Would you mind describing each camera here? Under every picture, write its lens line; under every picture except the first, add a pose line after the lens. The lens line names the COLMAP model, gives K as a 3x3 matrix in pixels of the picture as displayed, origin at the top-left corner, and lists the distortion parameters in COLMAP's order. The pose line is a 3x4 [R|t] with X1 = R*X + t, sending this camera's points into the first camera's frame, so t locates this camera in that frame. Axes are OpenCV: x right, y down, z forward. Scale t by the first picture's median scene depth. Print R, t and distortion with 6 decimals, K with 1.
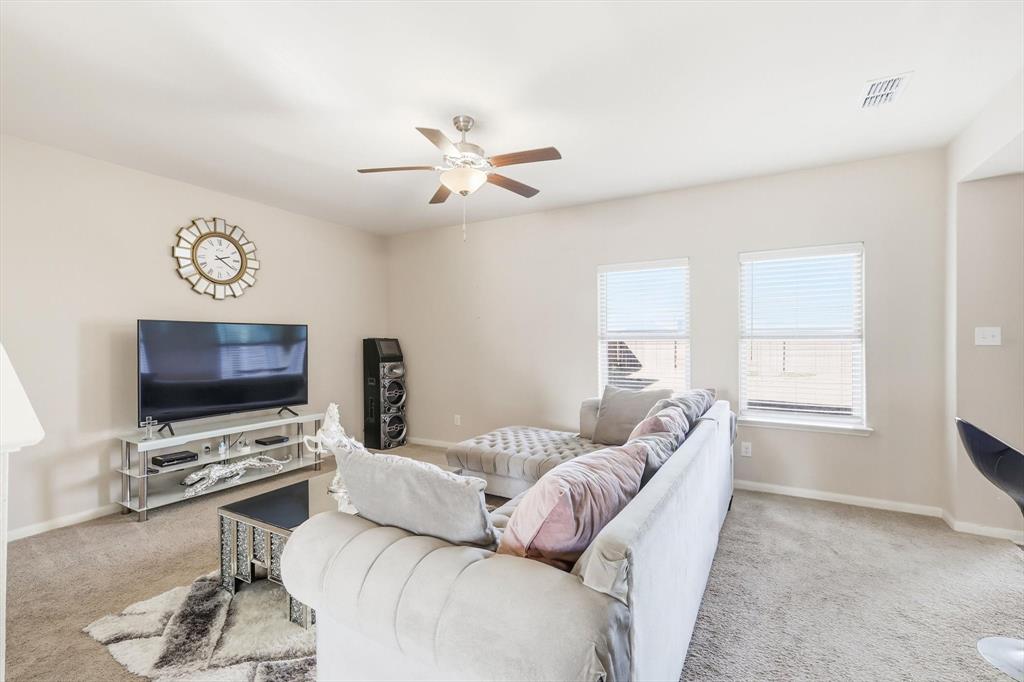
lens RADIAL K [[454.8, 0, 514.7], [0, 454.8, 339.4], [0, 0, 1]] dist [0.002870, 0.000013]
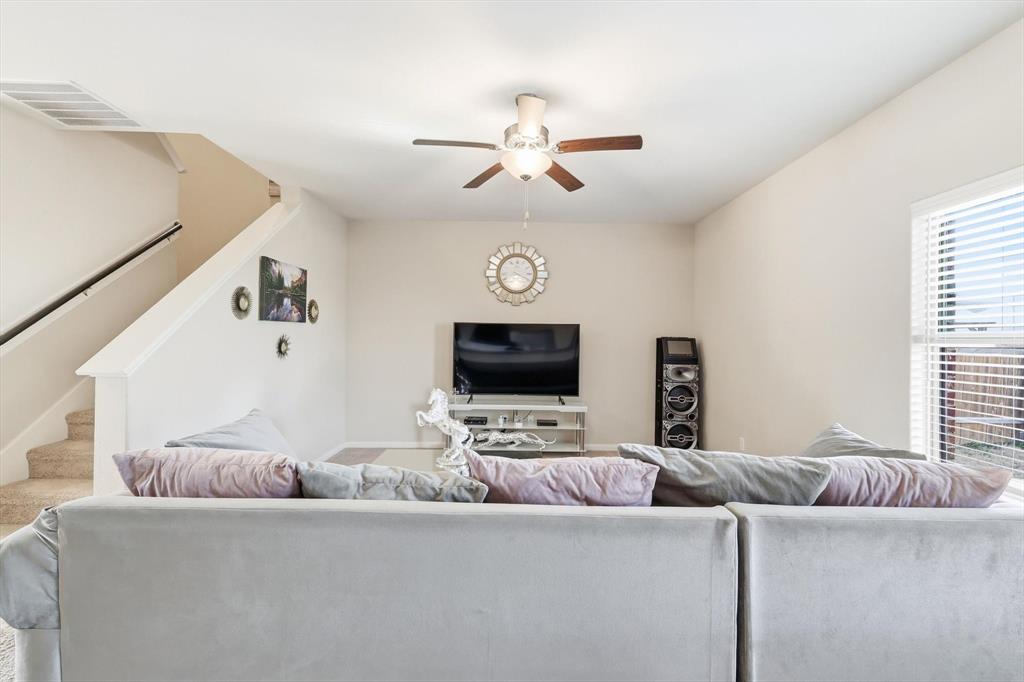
lens RADIAL K [[454.8, 0, 512.9], [0, 454.8, 334.6], [0, 0, 1]] dist [0.002870, 0.000013]
pose [[0.476603, 0.004249, -0.879108, 0.473427], [-0.015010, 0.999882, -0.003305, -0.000461], [0.878990, 0.014770, 0.476611, 0.373316]]
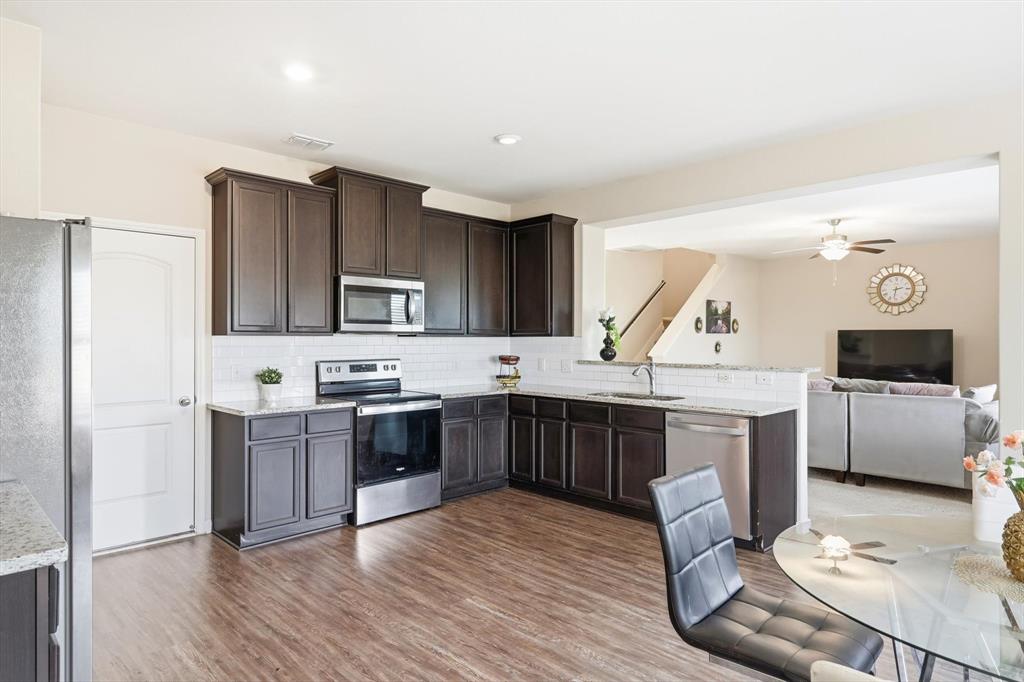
lens RADIAL K [[597.6, 0, 514.0], [0, 597.6, 339.2], [0, 0, 1]] dist [-0.001974, -0.000119]
pose [[-0.290339, 0.002358, -0.956921, 1.706792], [-0.001623, 0.999994, 0.002956, -0.007067], [0.956923, 0.002411, -0.290333, 0.325501]]
